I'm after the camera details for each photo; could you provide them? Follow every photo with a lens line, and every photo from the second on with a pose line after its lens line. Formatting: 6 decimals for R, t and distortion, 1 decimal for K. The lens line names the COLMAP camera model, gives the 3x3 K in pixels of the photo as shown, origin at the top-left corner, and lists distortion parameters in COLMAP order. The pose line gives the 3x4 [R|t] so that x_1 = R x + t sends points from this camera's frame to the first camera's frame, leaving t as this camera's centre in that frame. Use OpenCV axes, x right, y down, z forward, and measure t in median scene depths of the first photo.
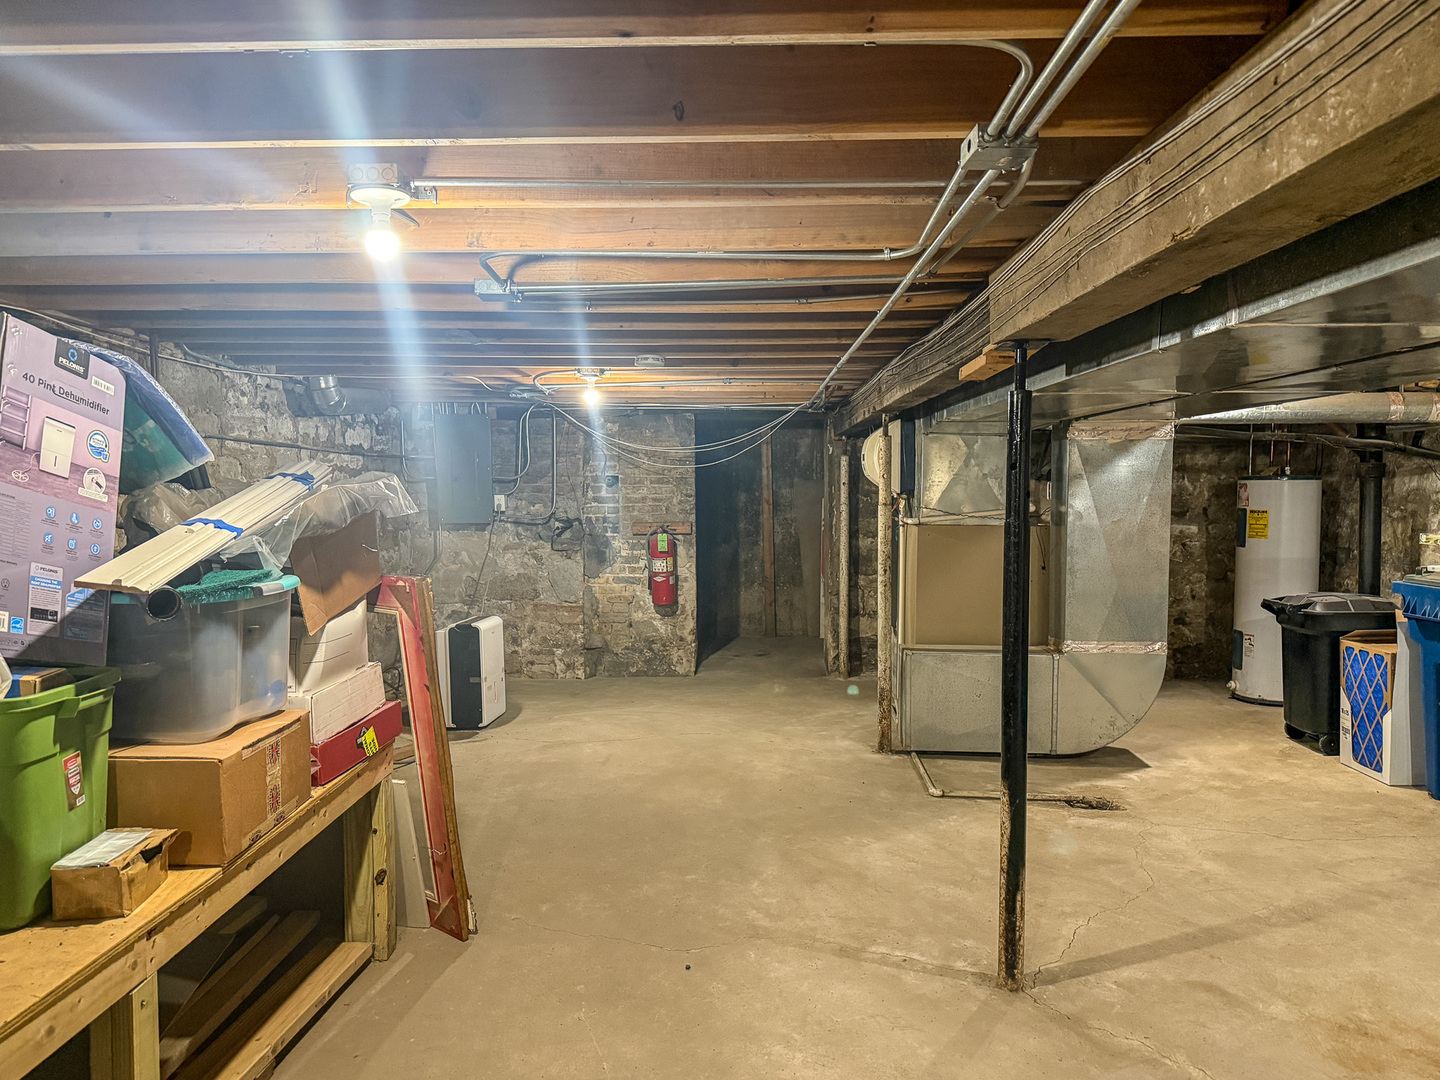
lens RADIAL K [[1026.1, 0, 722.6], [0, 1026.1, 536.9], [0, 0, 1]] dist [-0.002211, -0.003496]
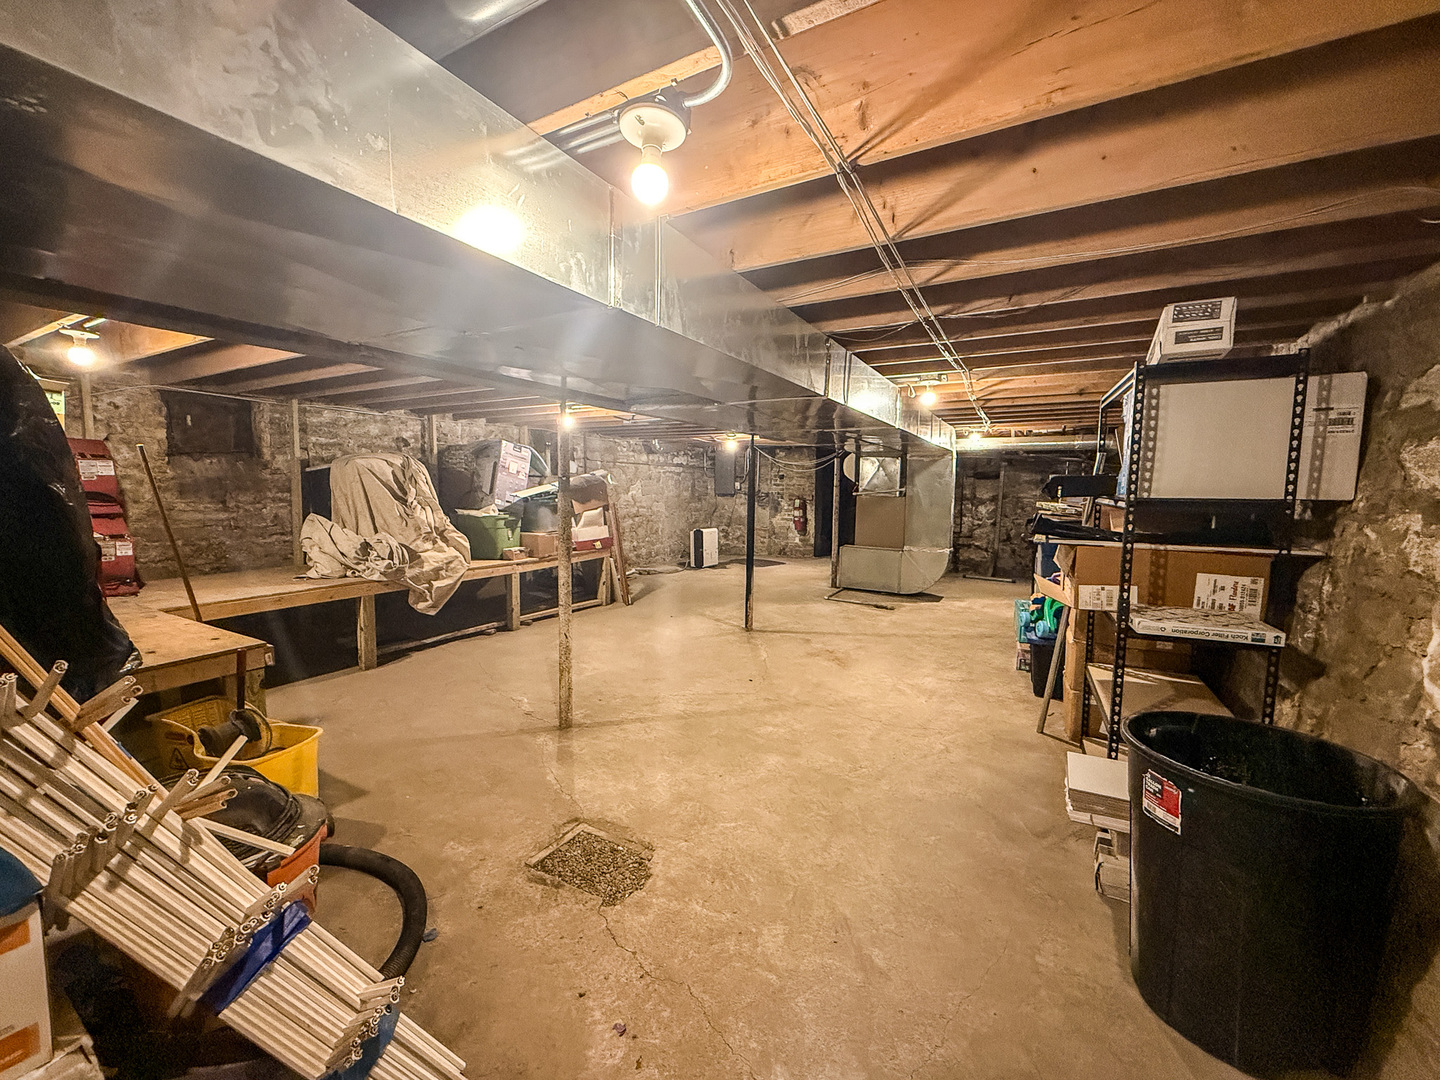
lens RADIAL K [[574.7, 0, 723.3], [0, 574.7, 541.2], [0, 0, 1]] dist [0.003939, -0.000033]
pose [[0.881721, 0.055055, -0.468547, 1.046317], [-0.030370, 0.997731, 0.060085, 0.045218], [0.470792, -0.038748, 0.881393, -0.638669]]
